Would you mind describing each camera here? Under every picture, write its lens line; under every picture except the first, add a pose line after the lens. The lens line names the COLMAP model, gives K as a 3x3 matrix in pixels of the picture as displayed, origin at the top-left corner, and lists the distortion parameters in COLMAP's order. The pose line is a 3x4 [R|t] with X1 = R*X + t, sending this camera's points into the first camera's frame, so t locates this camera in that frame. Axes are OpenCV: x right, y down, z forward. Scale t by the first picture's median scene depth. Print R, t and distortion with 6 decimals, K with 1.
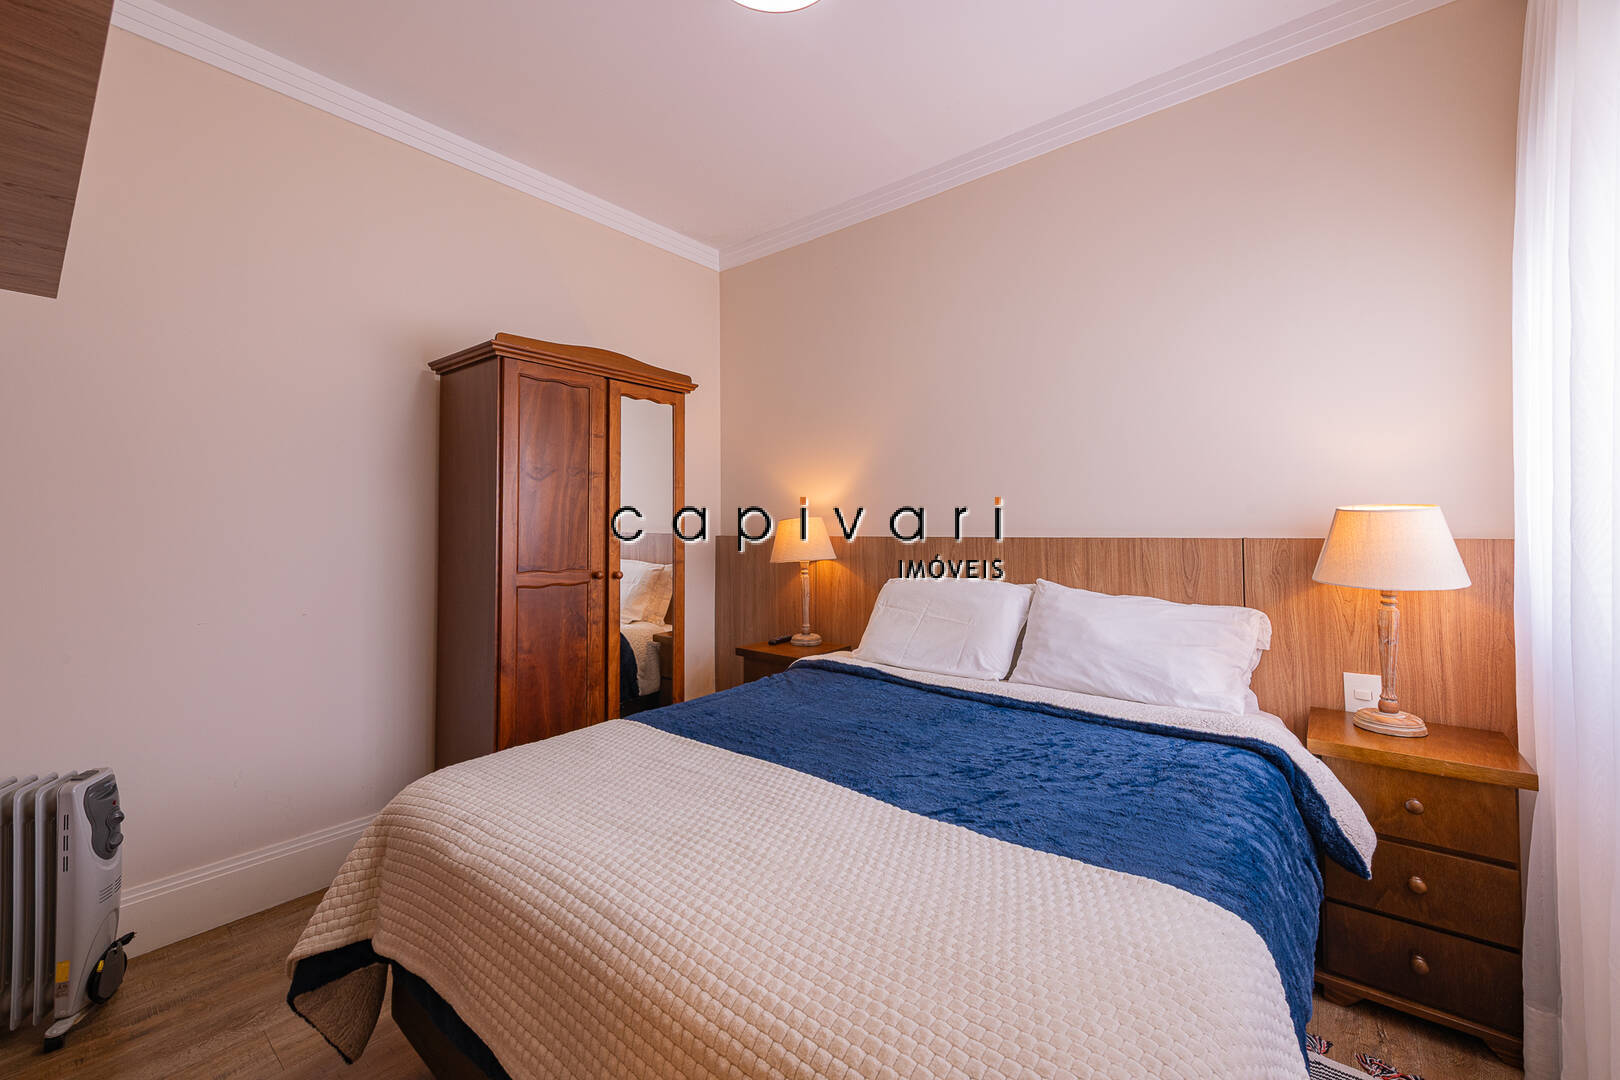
lens RADIAL K [[661.9, 0, 804.3], [0, 661.9, 512.2], [0, 0, 1]] dist [0.017527, -0.000123]
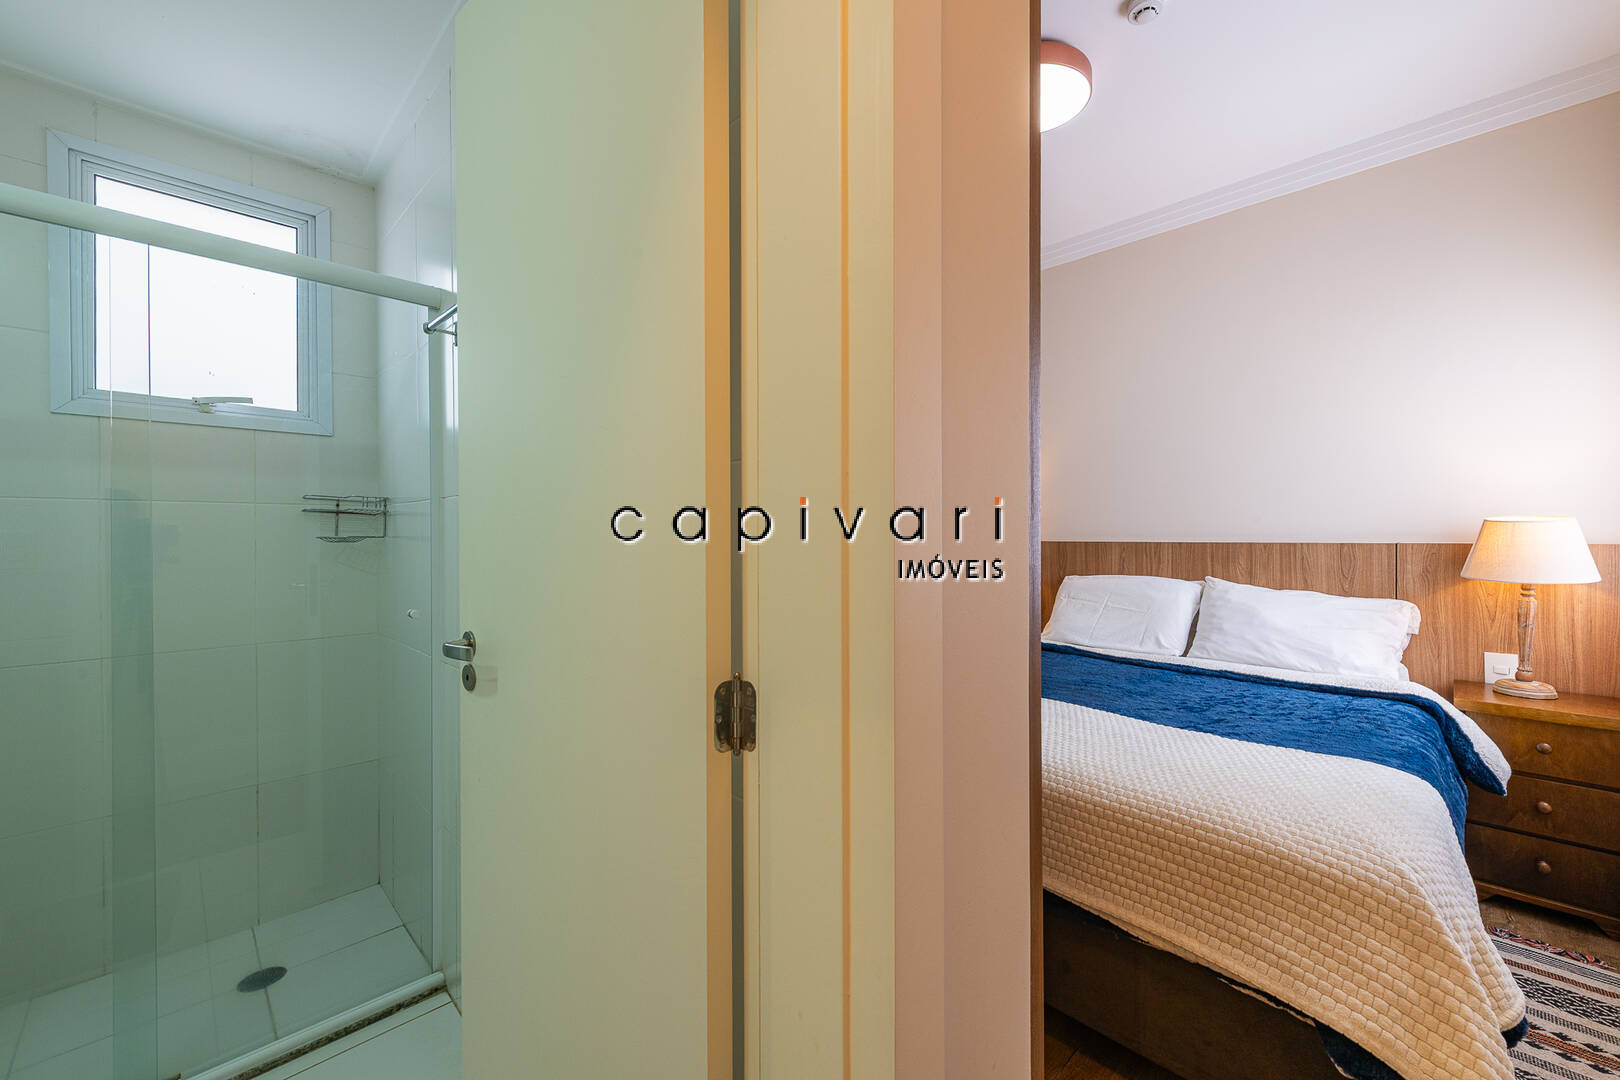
lens RADIAL K [[664.9, 0, 810.0], [0, 664.9, 540.0], [0, 0, 1]] dist [0.017545, -0.000006]
pose [[0.995653, 0.004626, -0.093024, -0.336018], [-0.001613, 0.999472, 0.032441, -0.006039], [0.093125, -0.032149, 0.995135, -0.370228]]
